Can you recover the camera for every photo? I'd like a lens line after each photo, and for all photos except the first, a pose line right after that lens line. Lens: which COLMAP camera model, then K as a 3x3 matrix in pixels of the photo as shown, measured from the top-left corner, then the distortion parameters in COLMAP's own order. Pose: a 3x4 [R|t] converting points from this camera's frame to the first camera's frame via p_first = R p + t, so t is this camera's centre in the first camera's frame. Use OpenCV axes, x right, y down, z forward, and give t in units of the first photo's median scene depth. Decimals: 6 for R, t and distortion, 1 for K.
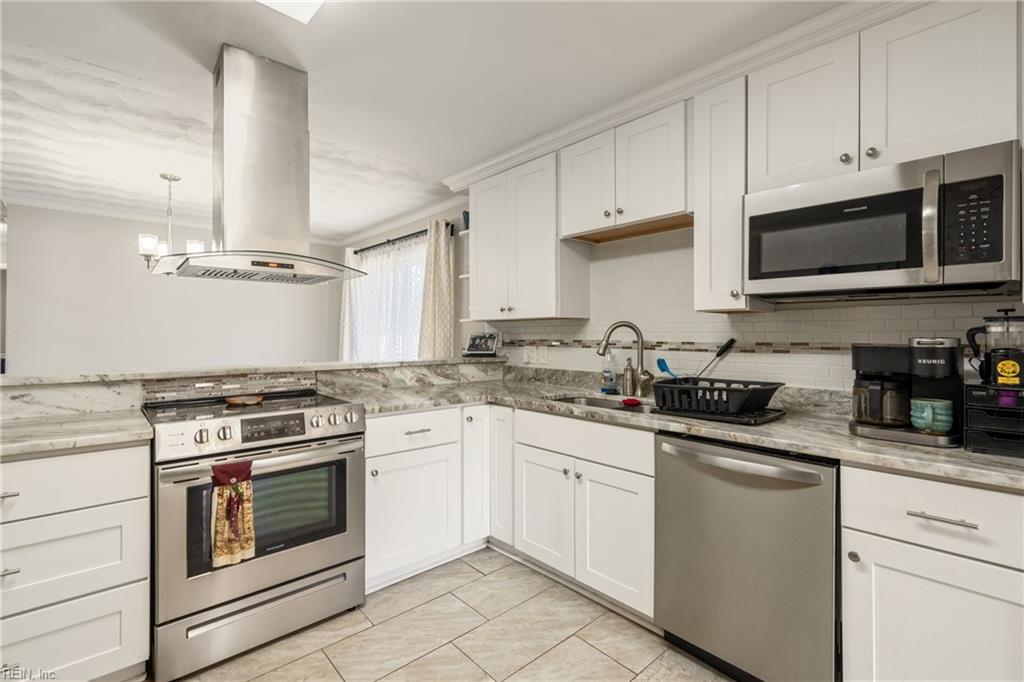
lens RADIAL K [[463.6, 0, 518.1], [0, 463.6, 329.4], [0, 0, 1]] dist [-0.000658, 0.000180]
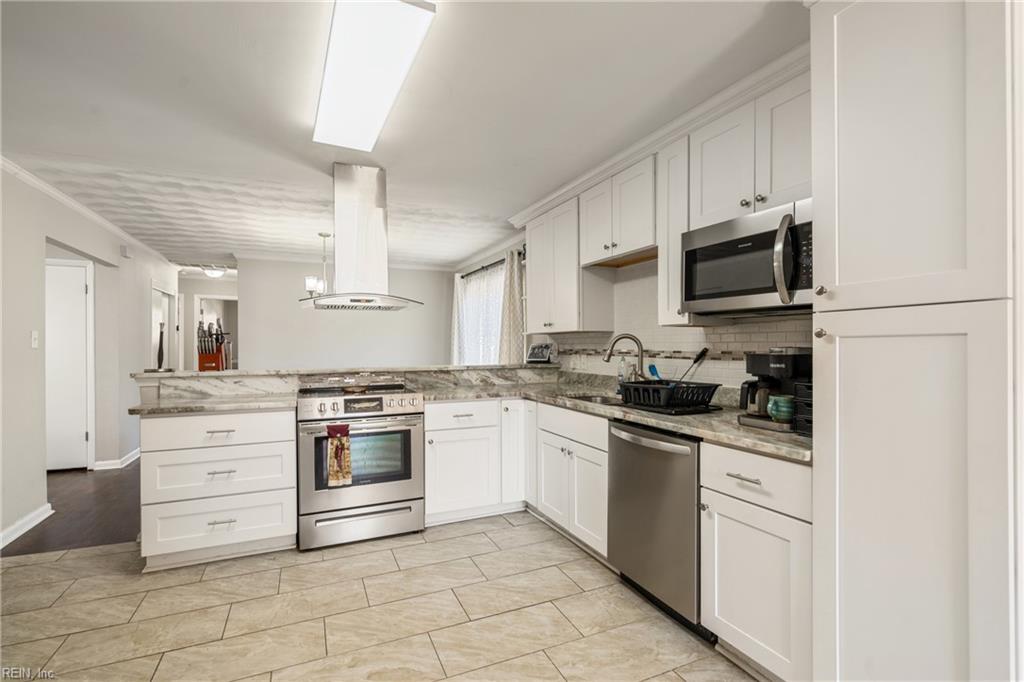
lens RADIAL K [[467.6, 0, 517.4], [0, 467.6, 346.0], [0, 0, 1]] dist [-0.001722, 0.000357]
pose [[0.952625, -0.002852, -0.304133, 0.373785], [0.007399, 0.999877, 0.013799, -0.005483], [0.304056, -0.015395, 0.952530, -0.286119]]
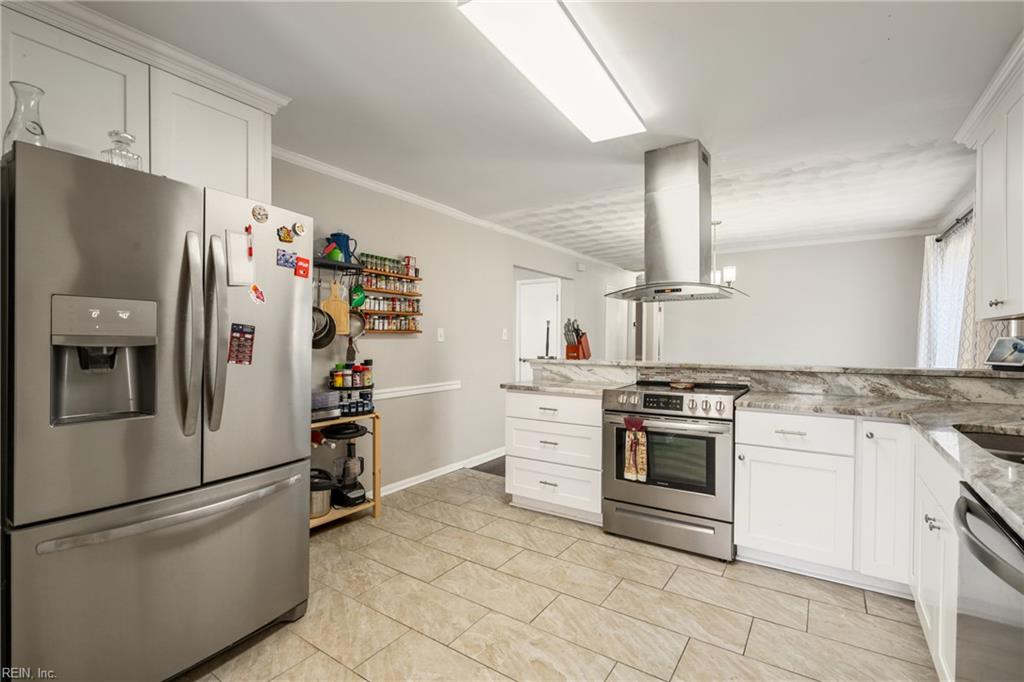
lens RADIAL K [[467.6, 0, 517.4], [0, 467.6, 346.0], [0, 0, 1]] dist [-0.001722, 0.000357]
pose [[0.243934, 0.013057, -0.969704, 0.662058], [0.010976, 0.999808, 0.016223, 0.003674], [0.969730, -0.014601, 0.243744, 0.162717]]
